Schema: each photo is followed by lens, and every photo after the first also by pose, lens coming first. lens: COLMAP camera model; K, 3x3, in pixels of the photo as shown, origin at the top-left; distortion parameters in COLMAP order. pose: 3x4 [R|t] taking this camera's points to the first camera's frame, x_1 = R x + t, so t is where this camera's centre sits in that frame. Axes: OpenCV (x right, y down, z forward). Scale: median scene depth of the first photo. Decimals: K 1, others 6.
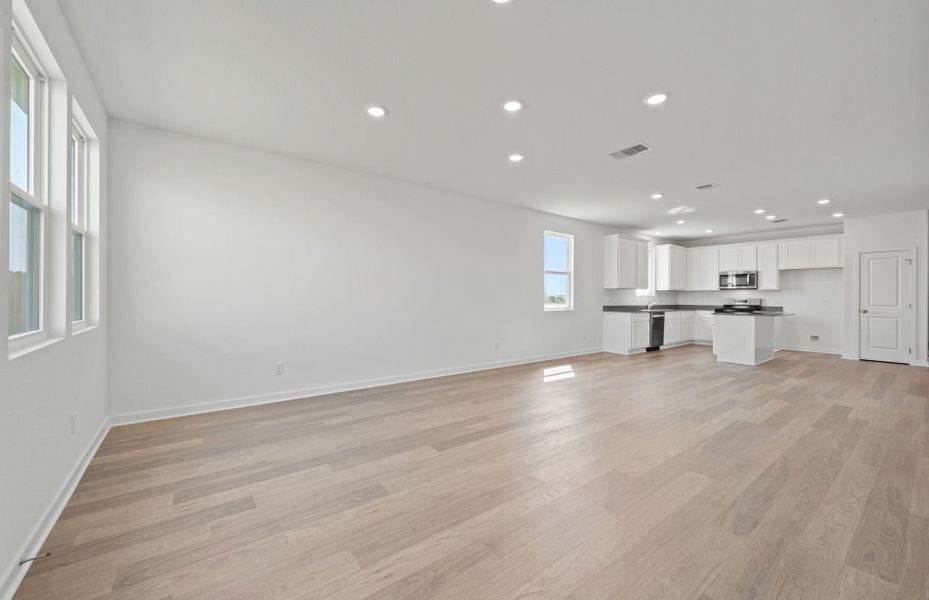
lens RADIAL K [[363.4, 0, 464.5], [0, 363.4, 300.0], [0, 0, 1]] dist [0.001386, 0.000272]
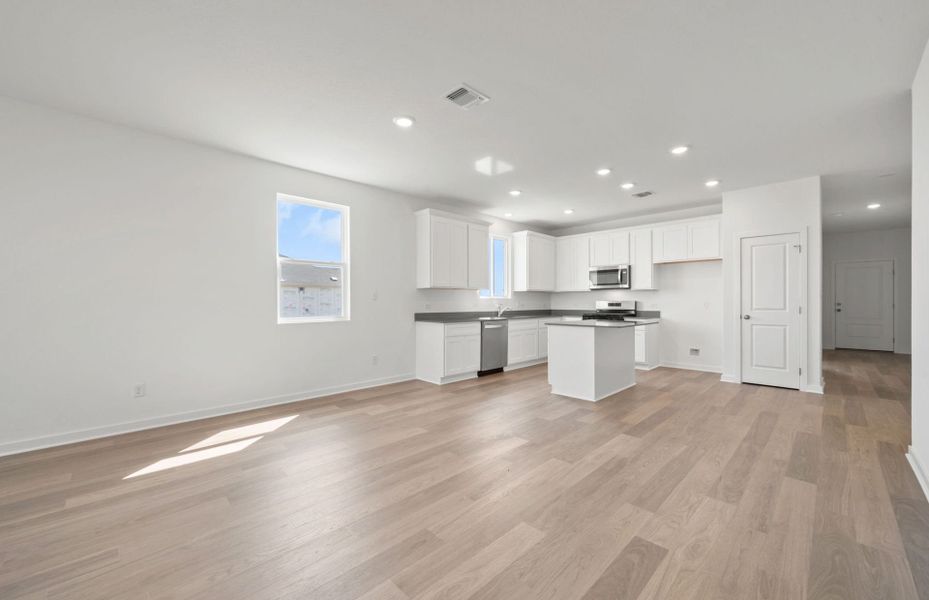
lens RADIAL K [[363.8, 0, 463.5], [0, 363.8, 305.2], [0, 0, 1]] dist [-0.000717, -0.000029]
pose [[0.992482, -0.008934, 0.122062, 0.397604], [0.008717, 0.999959, 0.002309, 0.000166], [-0.122078, -0.001228, 0.992520, 0.307425]]
